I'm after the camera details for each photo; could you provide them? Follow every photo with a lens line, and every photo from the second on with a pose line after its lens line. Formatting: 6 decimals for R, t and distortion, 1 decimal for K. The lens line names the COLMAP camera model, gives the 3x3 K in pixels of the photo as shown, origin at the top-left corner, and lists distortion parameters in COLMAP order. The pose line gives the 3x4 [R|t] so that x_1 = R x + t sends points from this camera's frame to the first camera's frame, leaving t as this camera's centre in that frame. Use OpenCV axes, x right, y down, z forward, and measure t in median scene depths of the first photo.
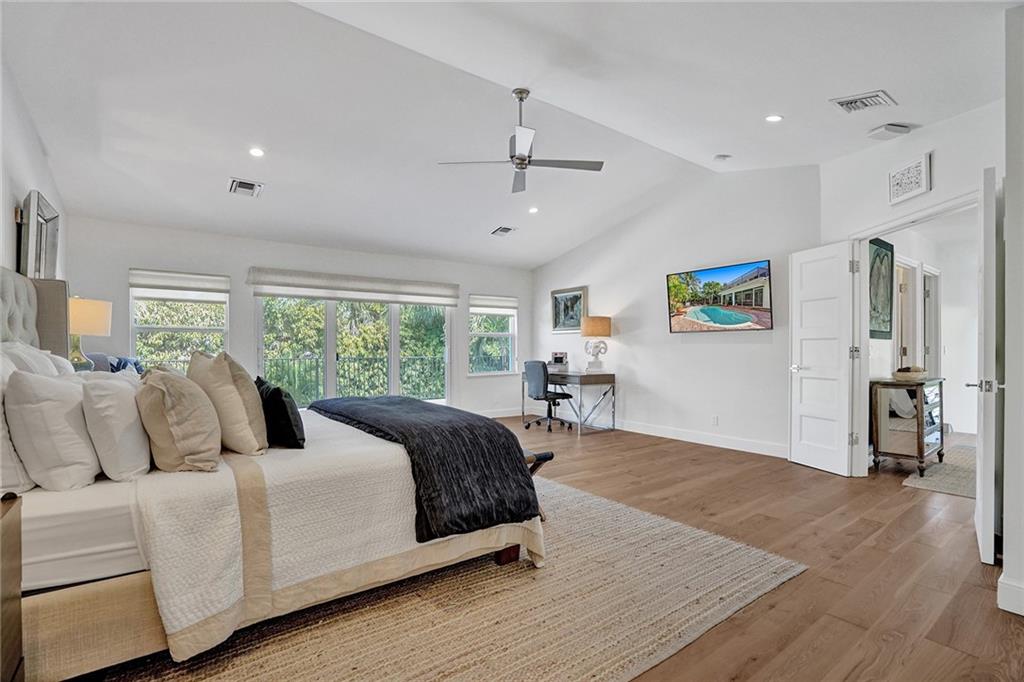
lens RADIAL K [[483.7, 0, 512.2], [0, 483.7, 343.6], [0, 0, 1]] dist [-0.021734, -0.000135]
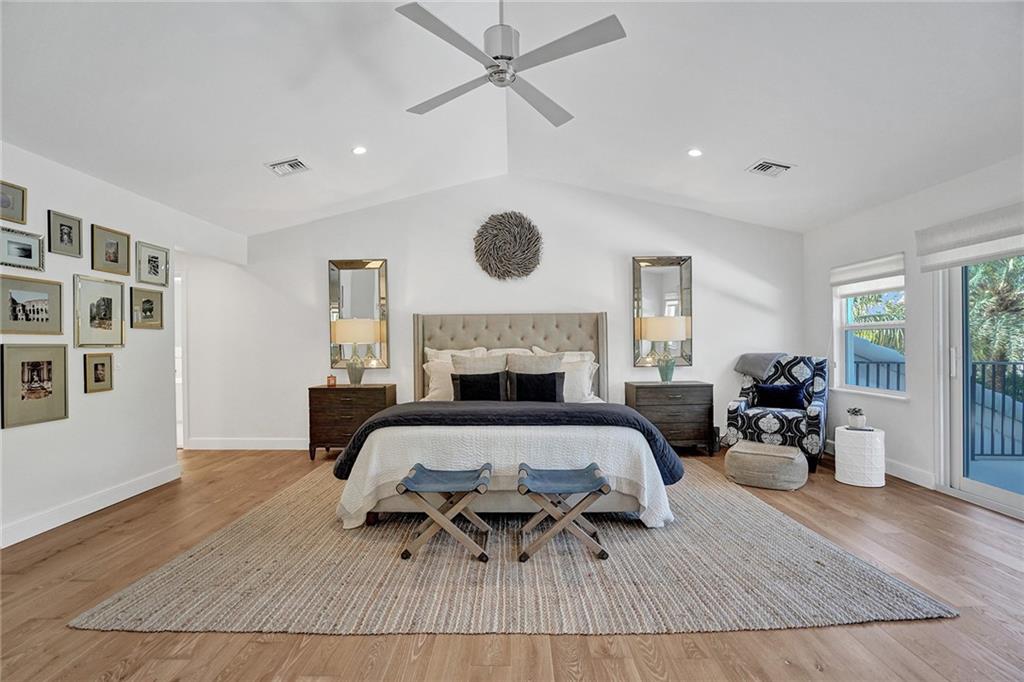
lens RADIAL K [[483.7, 0, 513.0], [0, 483.7, 345.0], [0, 0, 1]] dist [-0.021734, -0.000135]
pose [[-0.597503, 0.009003, -0.801816, 0.344781], [0.015022, 0.999887, 0.000033, -0.004520], [0.801726, -0.012025, -0.597571, 0.906802]]
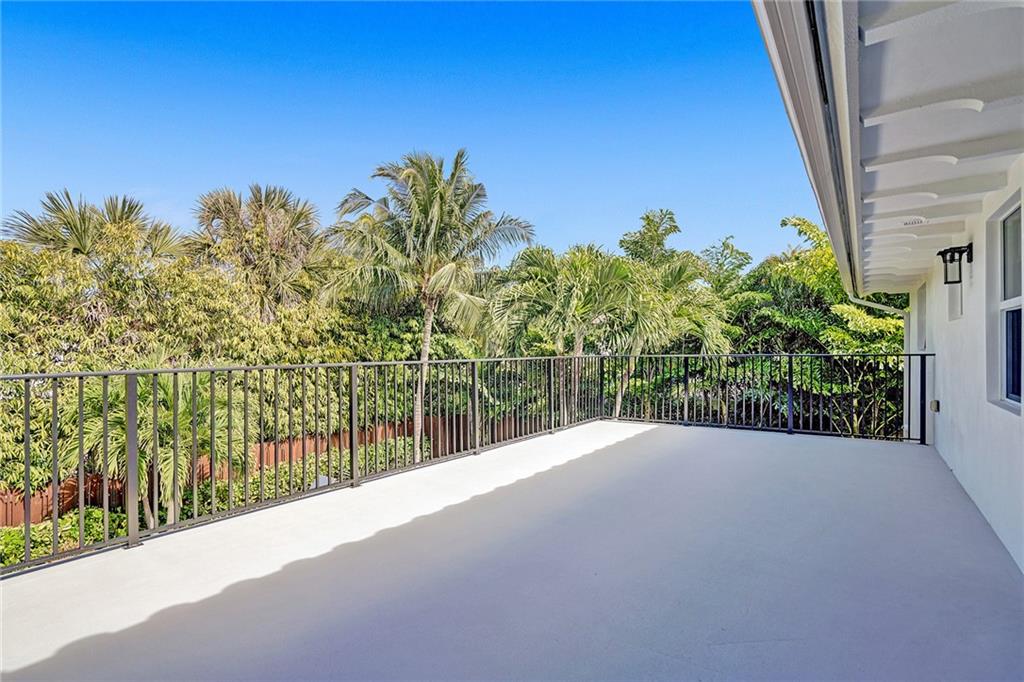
lens RADIAL K [[483.7, 0, 511.9], [0, 483.7, 344.0], [0, 0, 1]] dist [-0.021734, -0.000135]
pose [[0.955636, 0.005374, 0.294500, -0.224297], [-0.006651, 0.999972, 0.003336, 0.007227], [-0.294474, -0.005147, 0.955646, 0.327271]]
